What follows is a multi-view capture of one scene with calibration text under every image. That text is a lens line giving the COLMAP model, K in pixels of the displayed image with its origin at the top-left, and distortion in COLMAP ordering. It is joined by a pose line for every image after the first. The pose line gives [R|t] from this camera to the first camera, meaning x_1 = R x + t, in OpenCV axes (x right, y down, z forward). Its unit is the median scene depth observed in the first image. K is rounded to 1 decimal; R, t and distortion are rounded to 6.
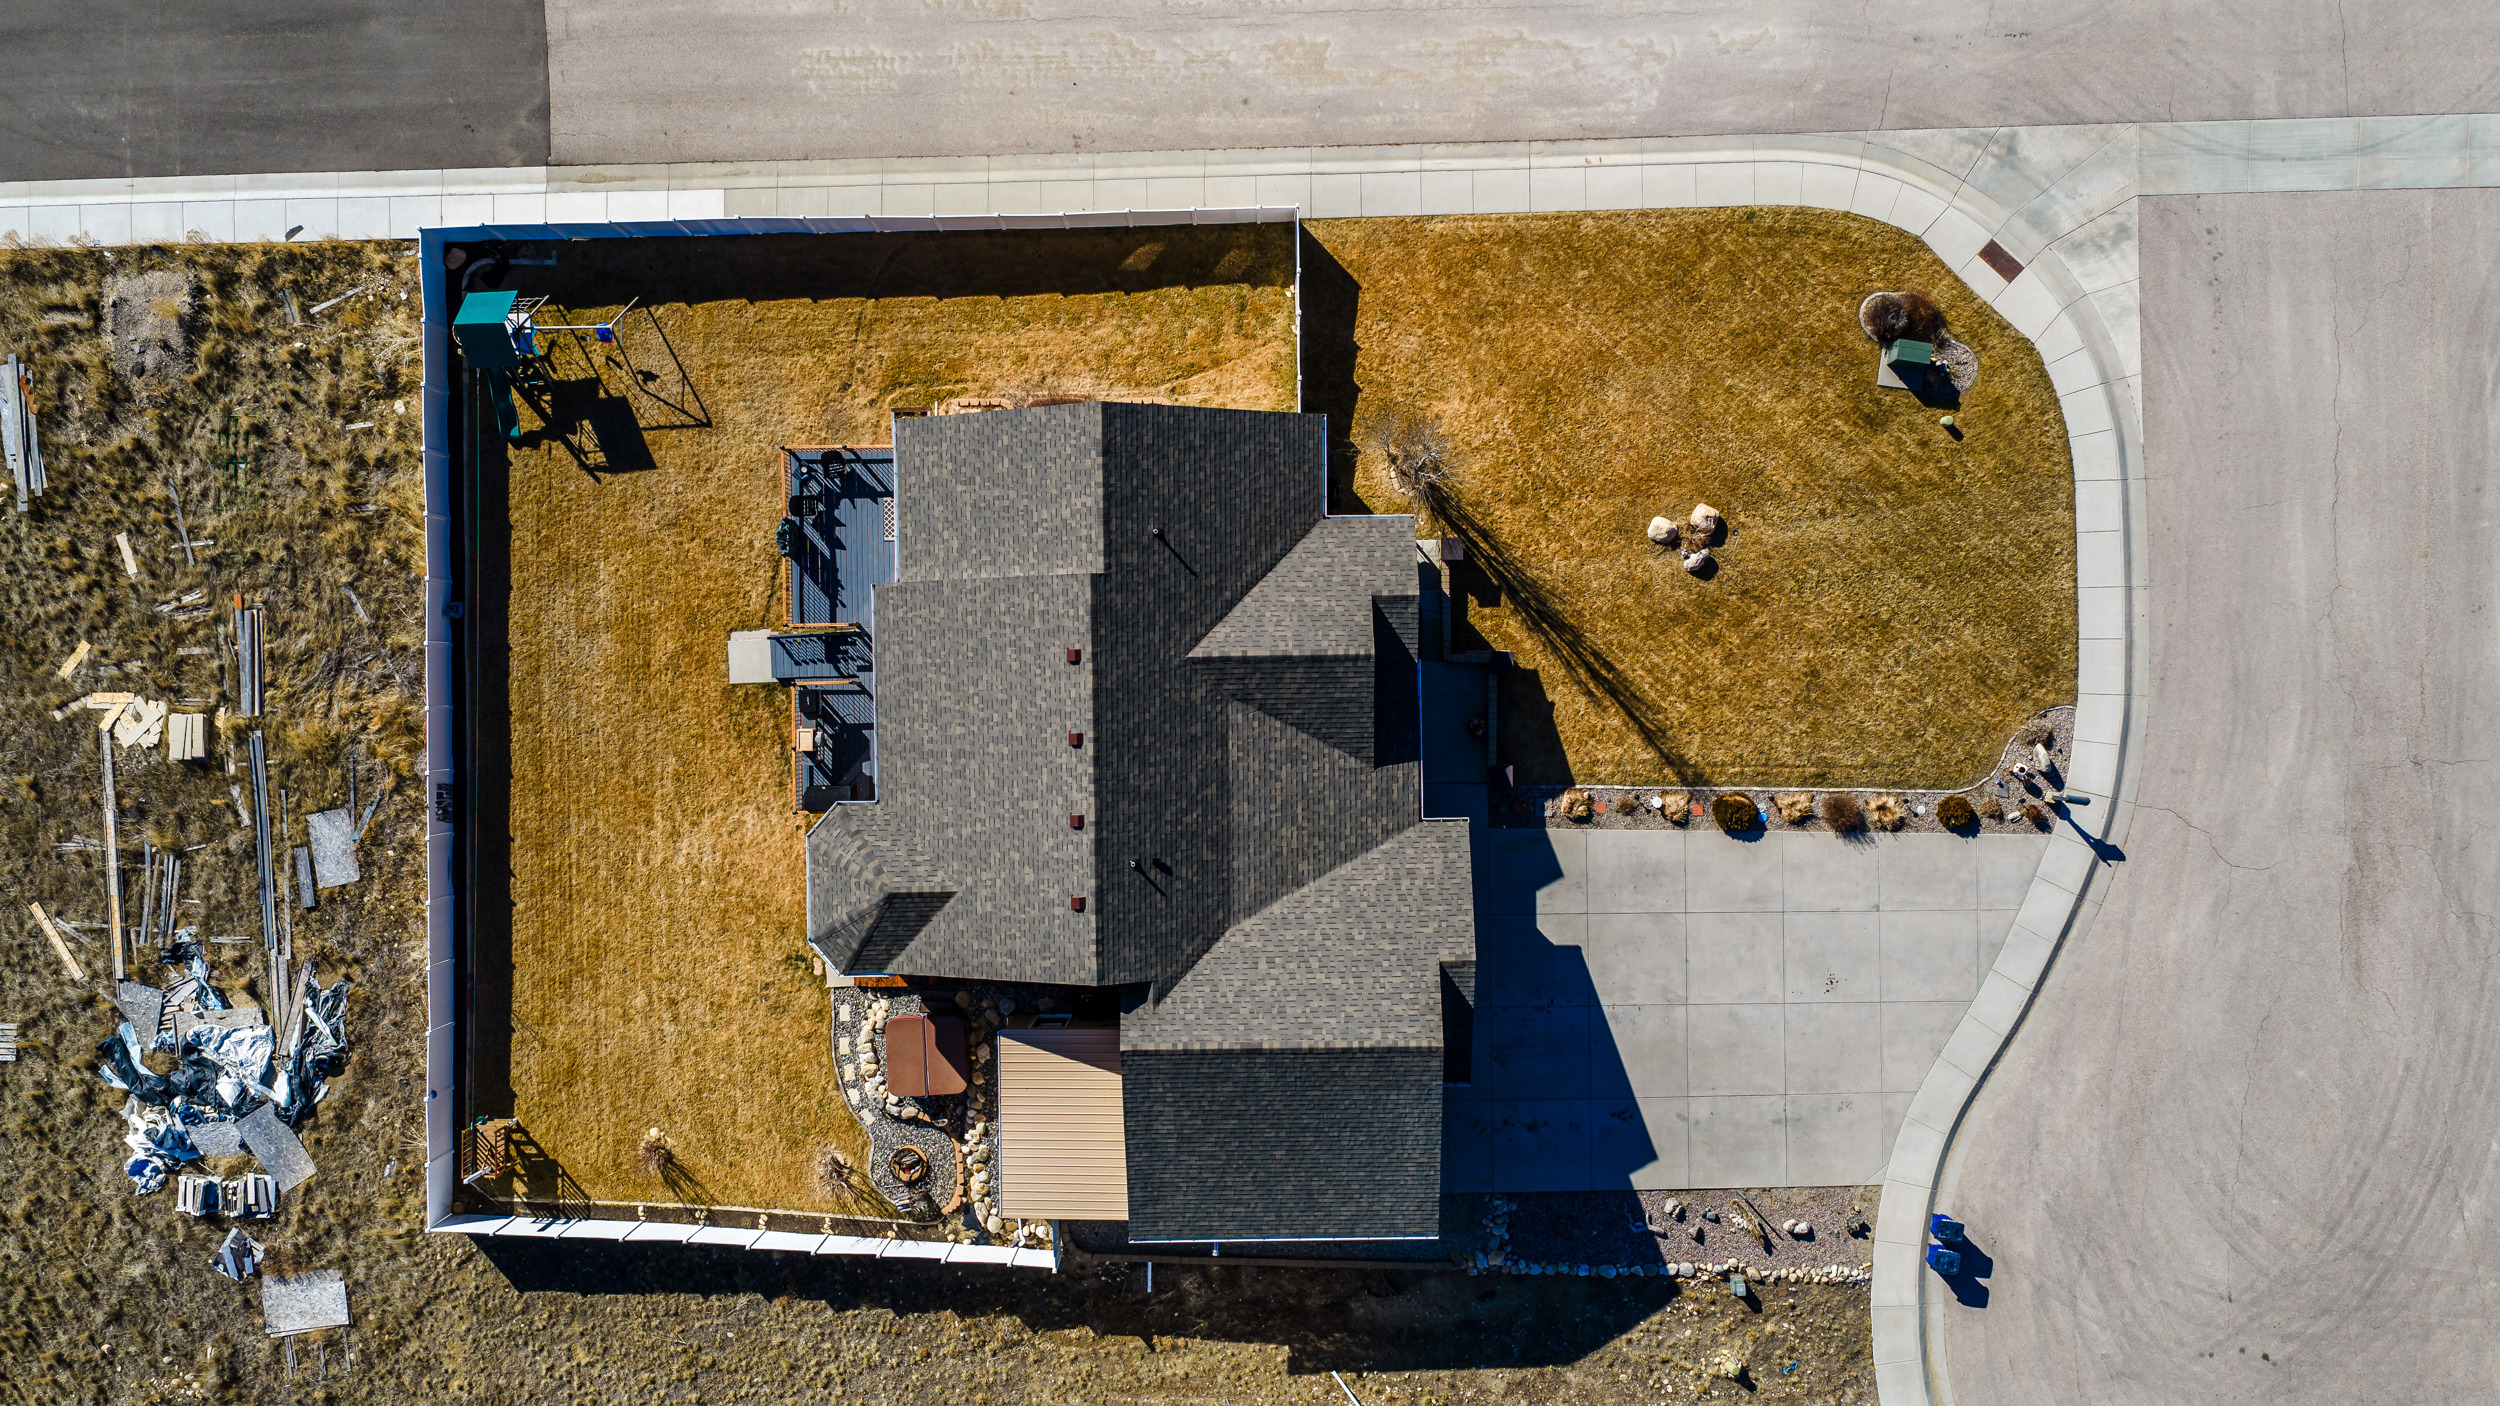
lens RADIAL K [[2049.3, 0, 1251.5], [0, 2049.3, 703.1], [0, 0, 1]] dist [0.022734, -0.038176]
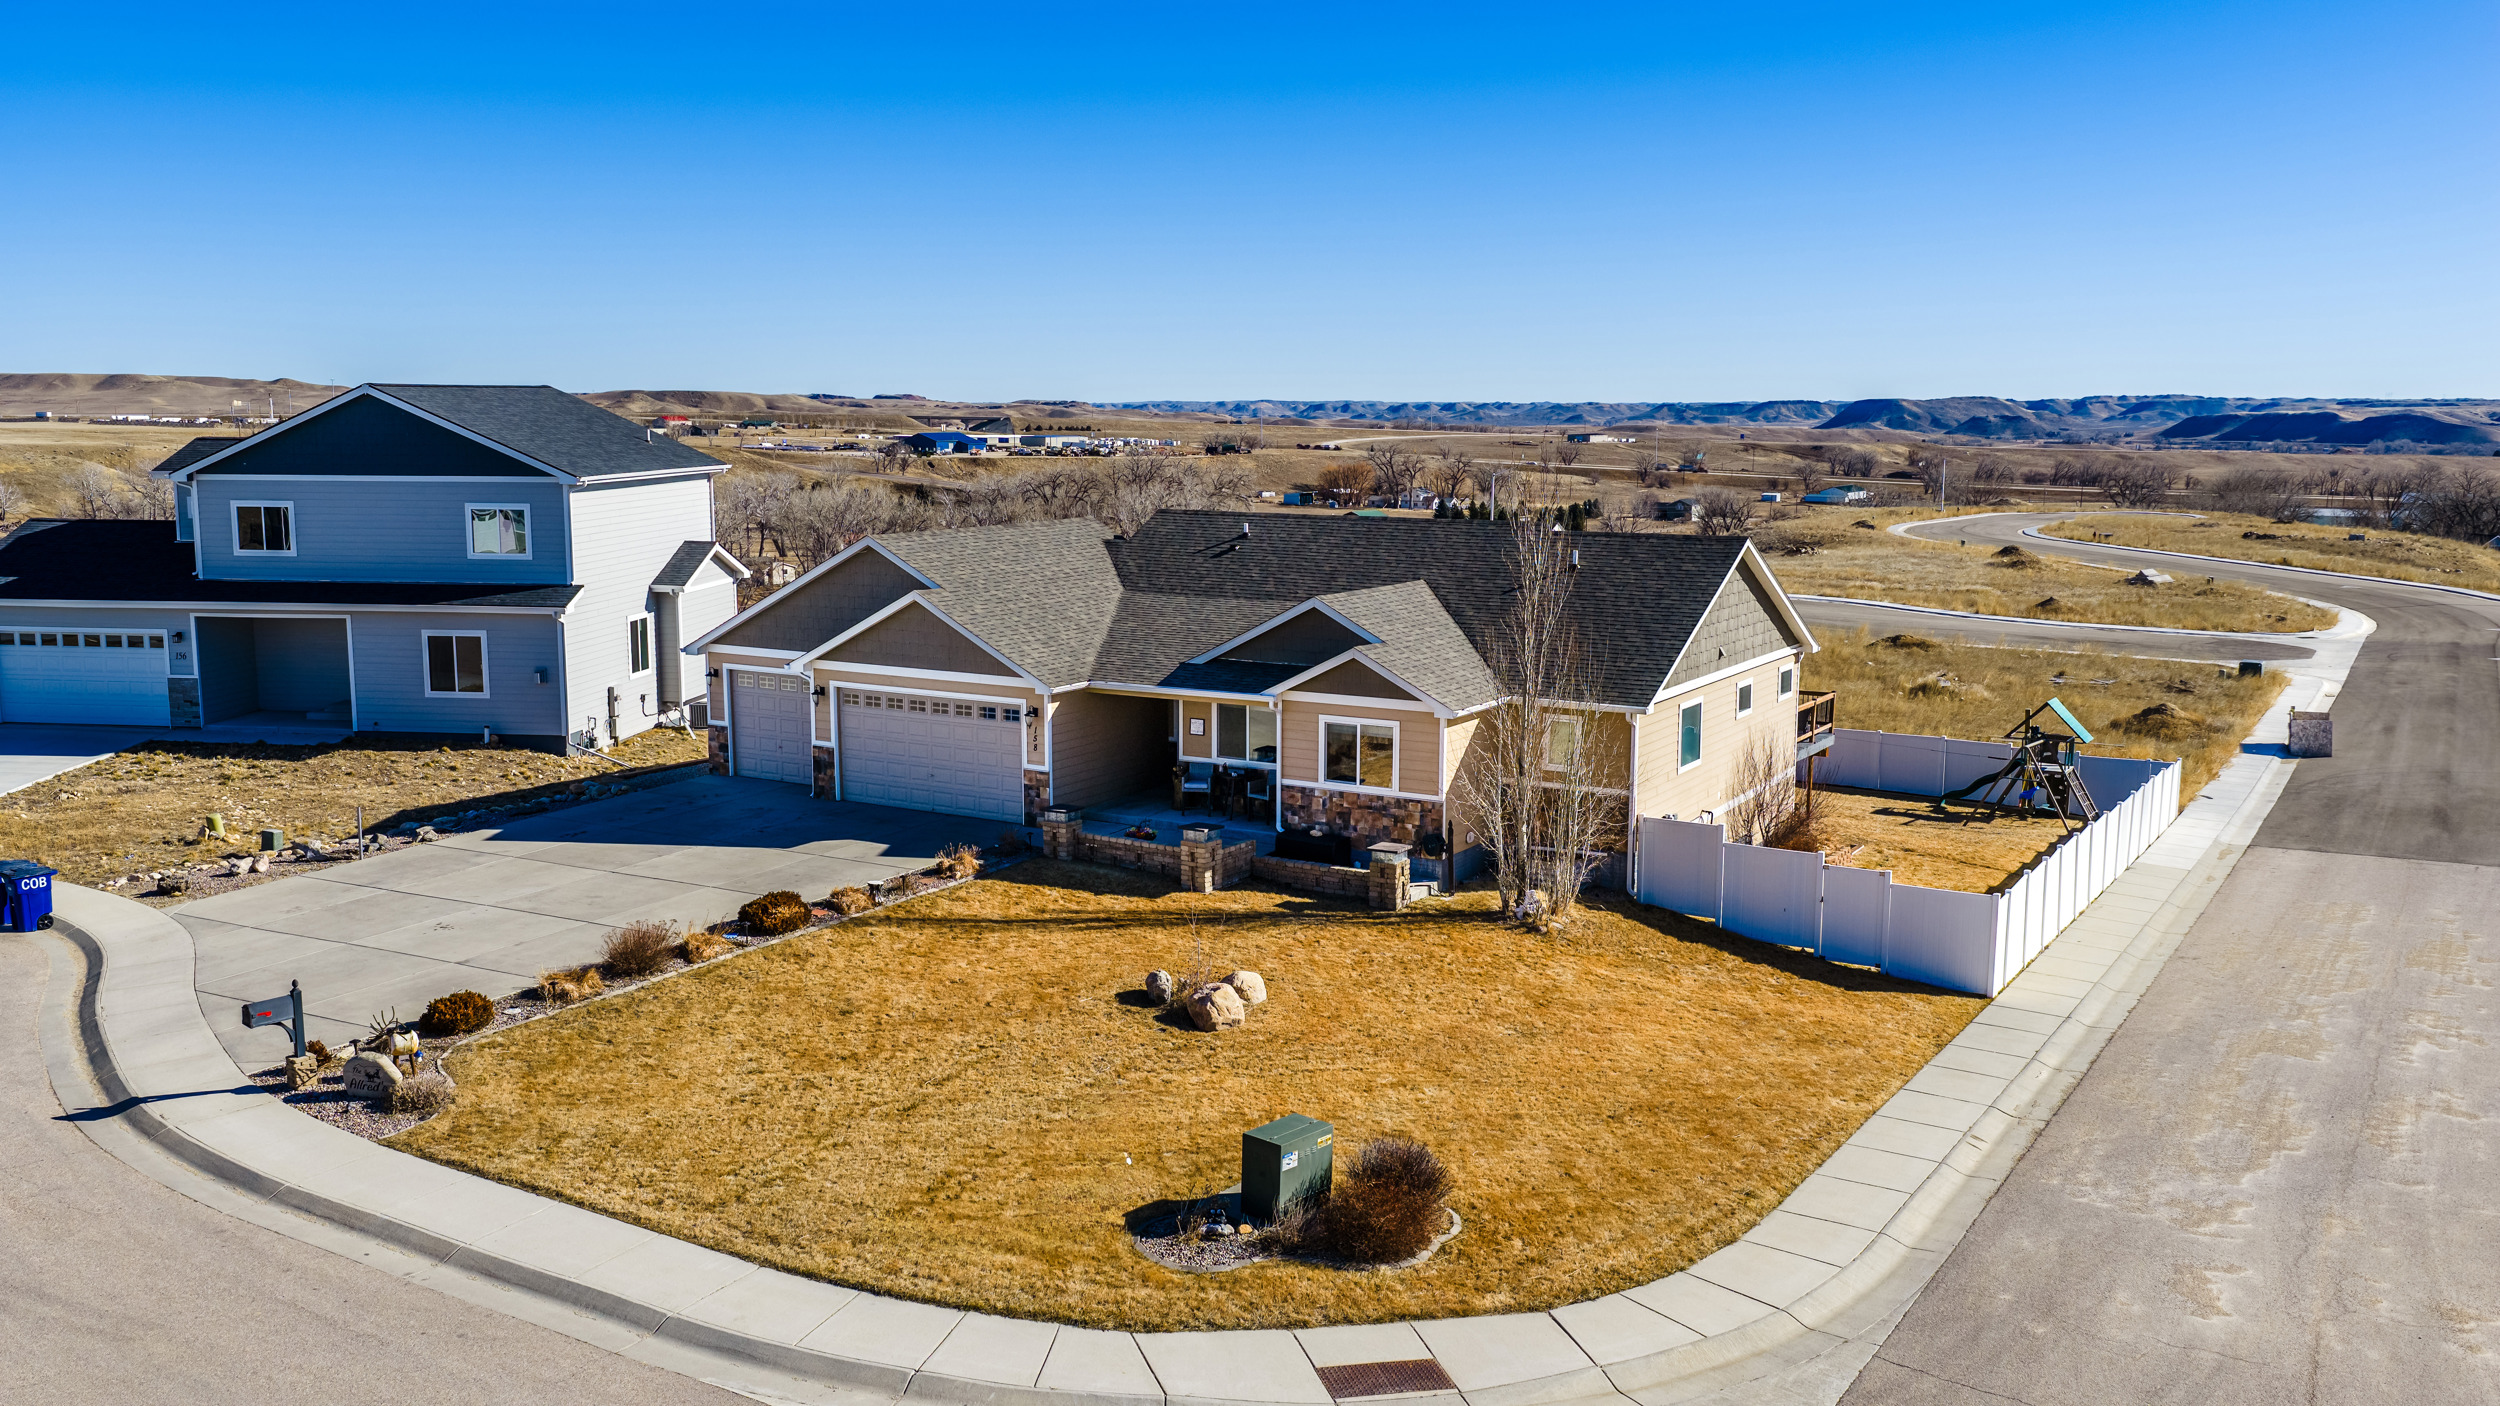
lens RADIAL K [[2049.3, 0, 1262.6], [0, 2049.3, 694.3], [0, 0, 1]] dist [0.022734, -0.038176]
pose [[-0.520070, 0.121792, -0.845396, 0.651194], [-0.854066, -0.085656, 0.513064, -0.363112], [-0.009926, 0.988853, 0.148566, 0.841371]]
